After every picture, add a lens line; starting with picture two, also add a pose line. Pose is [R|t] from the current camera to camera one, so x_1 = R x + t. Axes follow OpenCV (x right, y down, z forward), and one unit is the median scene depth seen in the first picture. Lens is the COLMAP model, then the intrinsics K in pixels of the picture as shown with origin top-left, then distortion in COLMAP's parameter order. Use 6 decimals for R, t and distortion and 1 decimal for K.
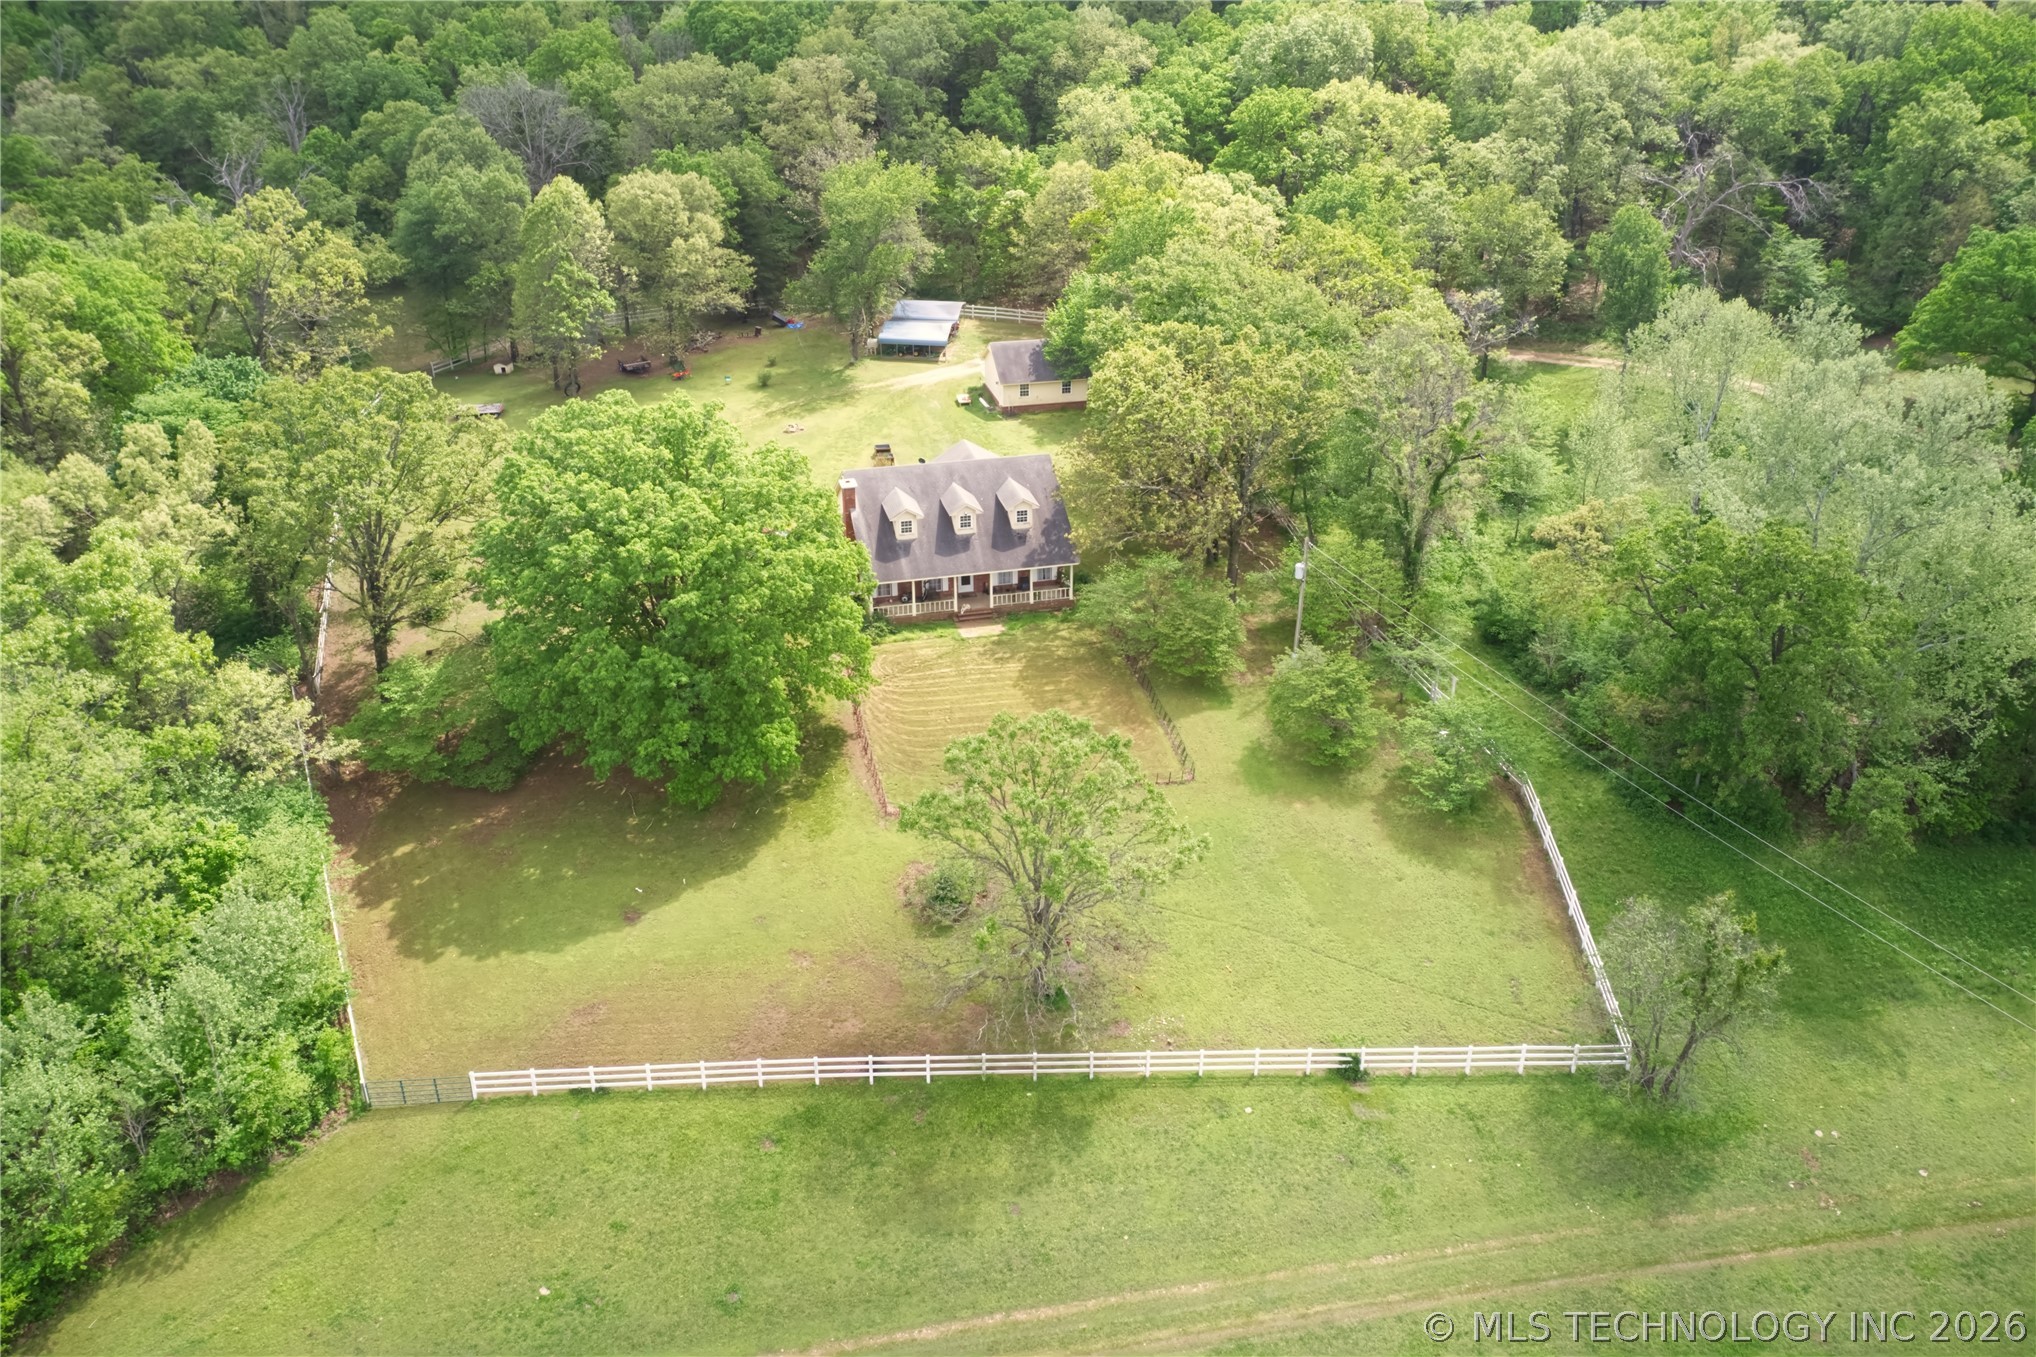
lens RADIAL K [[1586.9, 0, 1019.1], [0, 1586.9, 669.3], [0, 0, 1]] dist [0.023108, -0.035212]
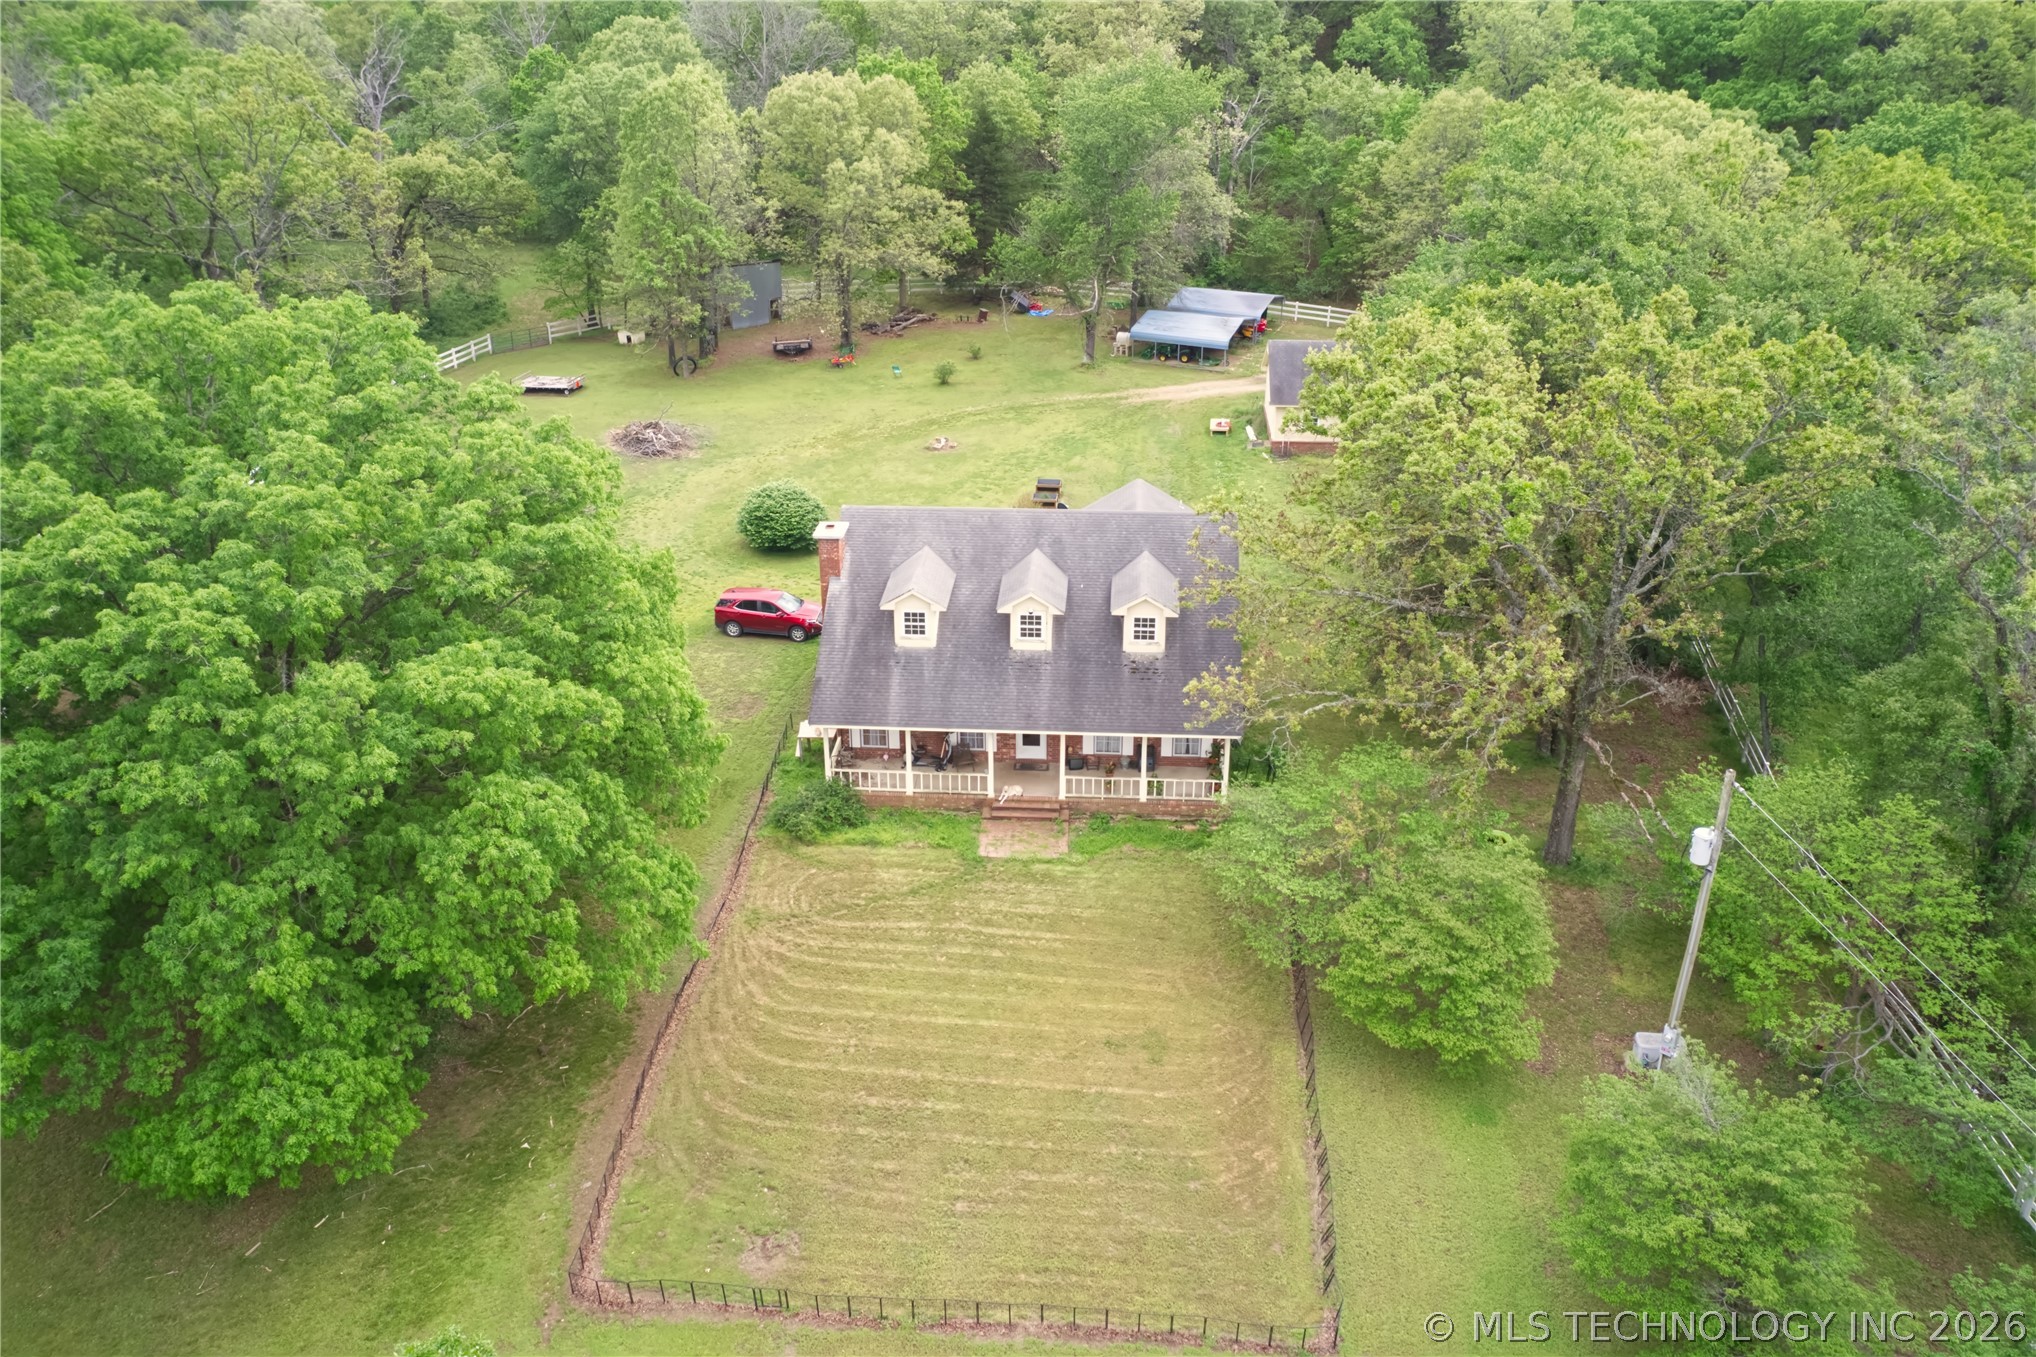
lens RADIAL K [[1586.9, 0, 1019.1], [0, 1586.9, 669.3], [0, 0, 1]] dist [0.023108, -0.035212]
pose [[0.953508, 0.125245, -0.274110, 0.103621], [-0.135029, 0.990695, -0.017044, -0.068956], [0.269425, 0.053264, 0.961547, 0.499183]]
